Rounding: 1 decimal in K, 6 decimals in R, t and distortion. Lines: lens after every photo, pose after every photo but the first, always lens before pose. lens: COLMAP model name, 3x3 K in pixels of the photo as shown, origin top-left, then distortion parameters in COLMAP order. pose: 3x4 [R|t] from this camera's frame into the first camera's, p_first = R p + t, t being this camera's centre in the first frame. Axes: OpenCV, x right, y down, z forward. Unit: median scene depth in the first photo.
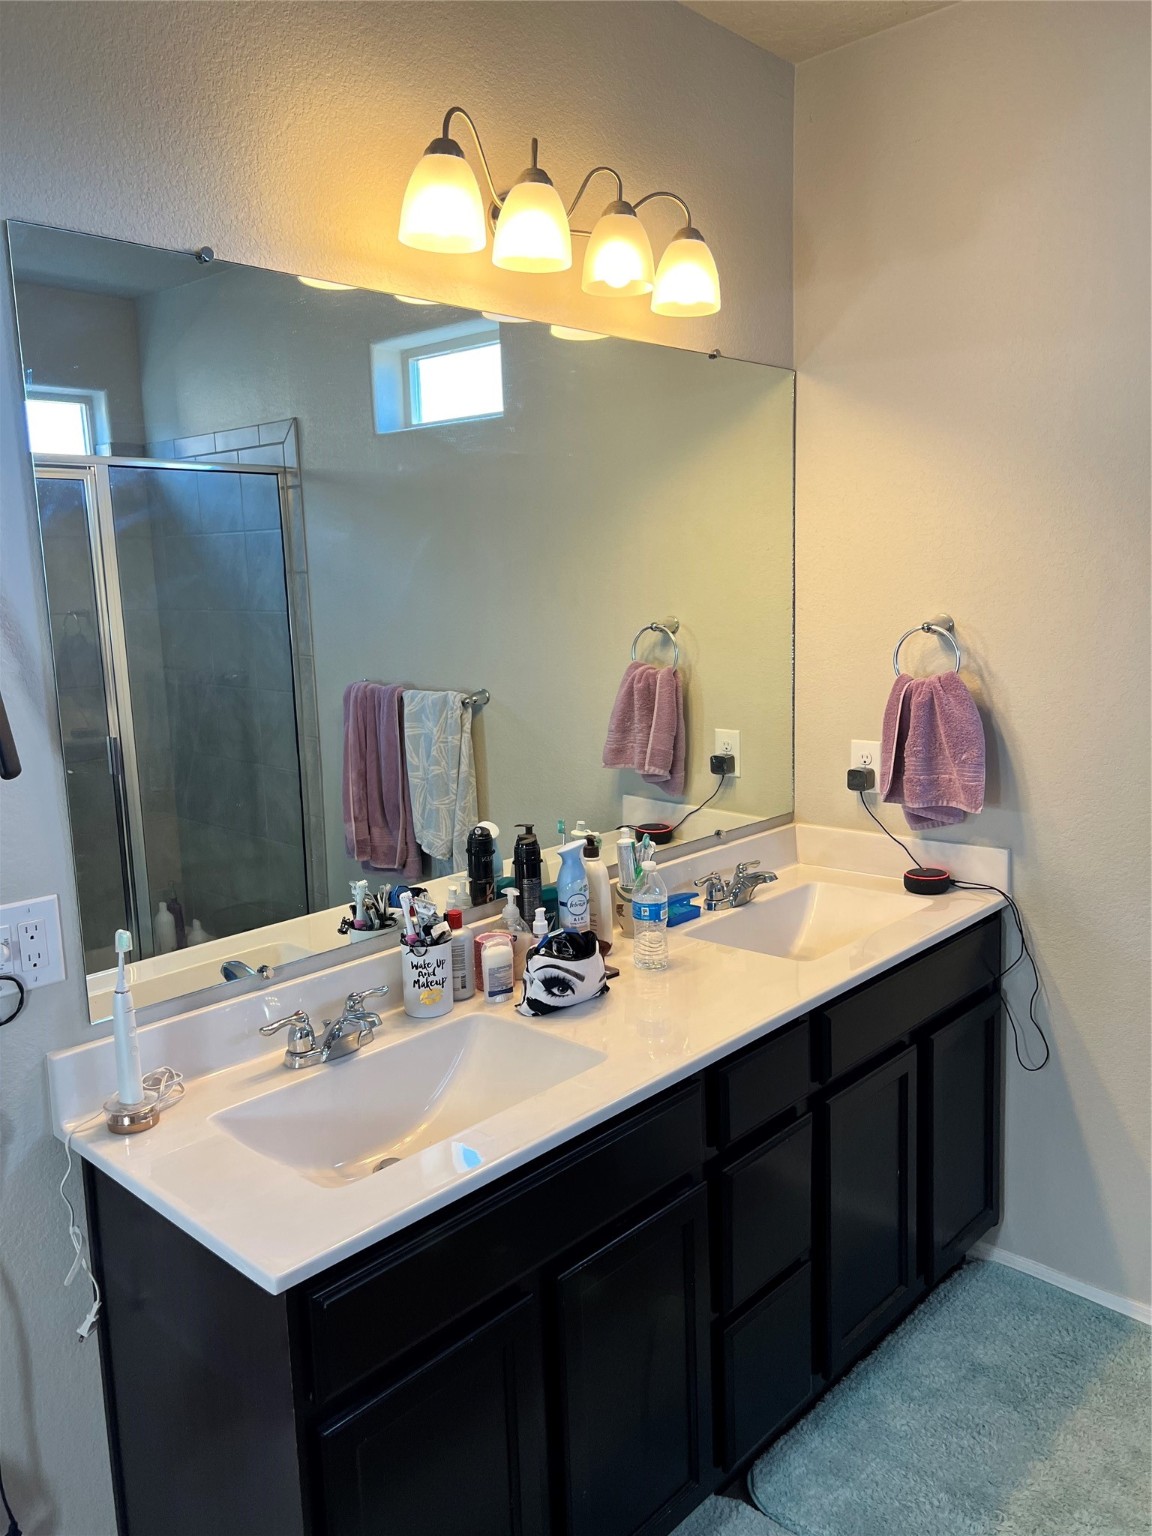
lens RADIAL K [[1152.8, 0, 578.5], [0, 1152.8, 767.4], [0, 0, 1]] dist [0.042909, -0.051706]
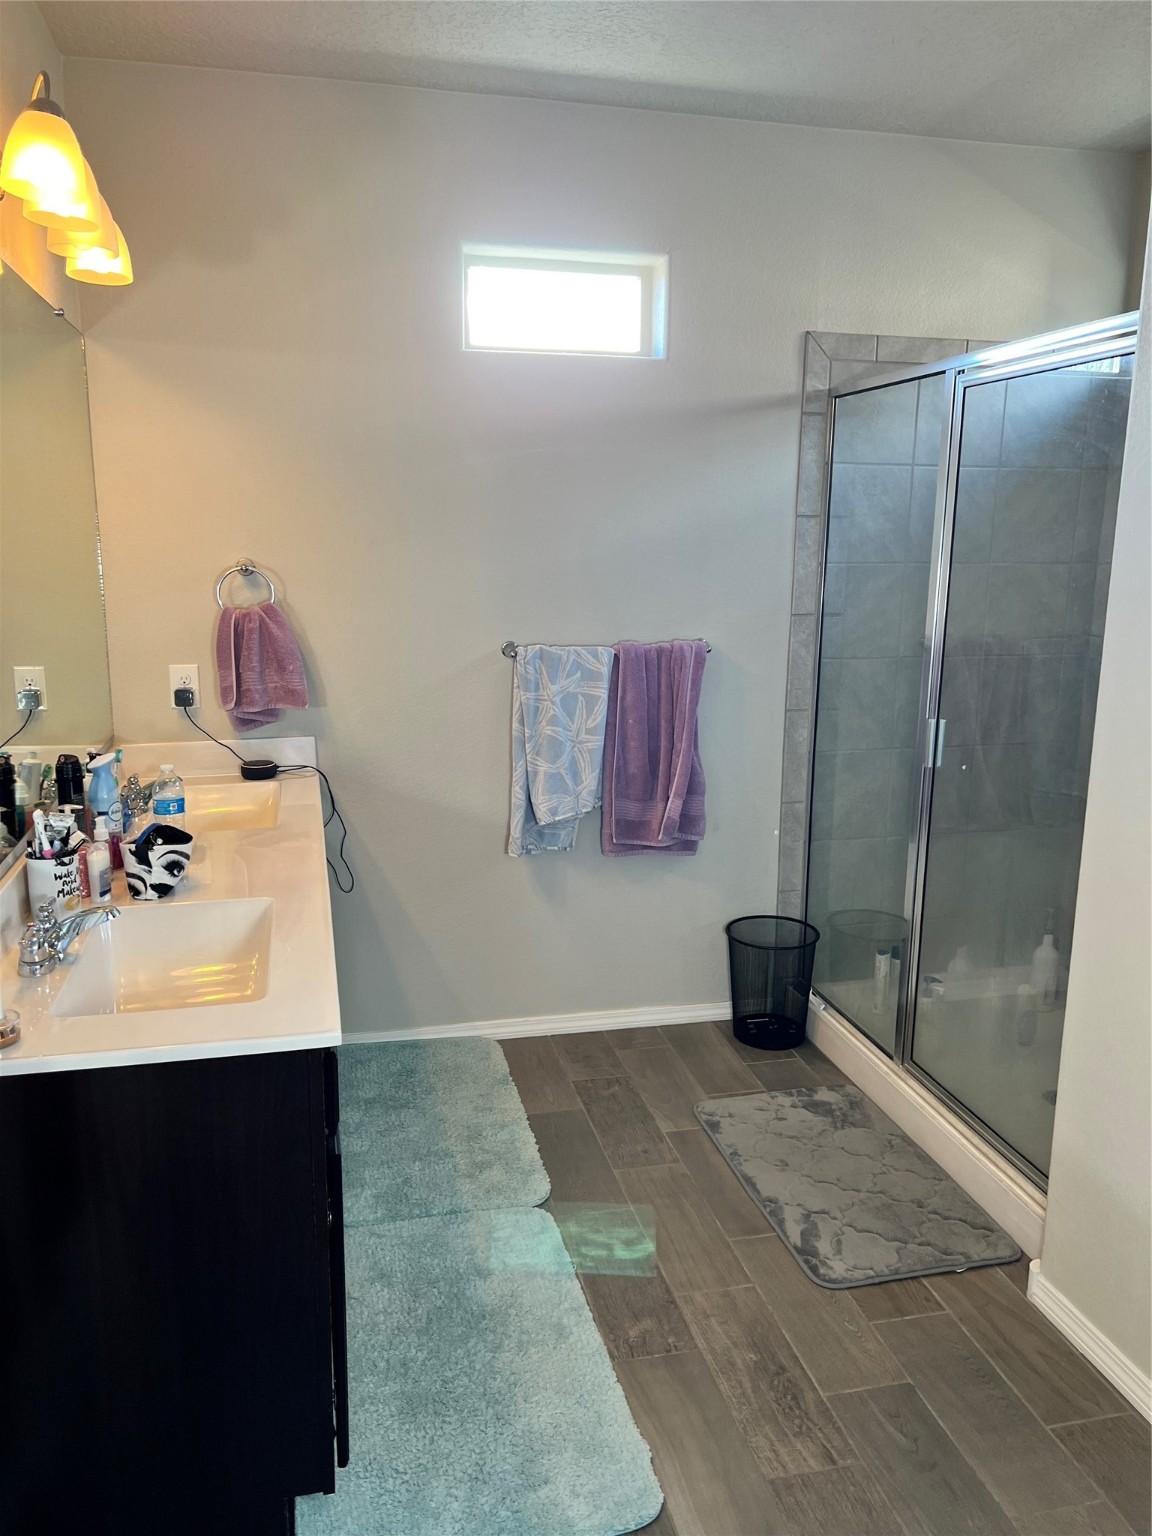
lens RADIAL K [[1152.8, 0, 573.2], [0, 1152.8, 767.6], [0, 0, 1]] dist [0.042909, -0.051706]
pose [[0.549846, -0.133151, 0.824585, -0.640070], [0.108184, 0.990249, 0.087764, 0.024876], [-0.828230, 0.040950, 0.558890, 0.003472]]
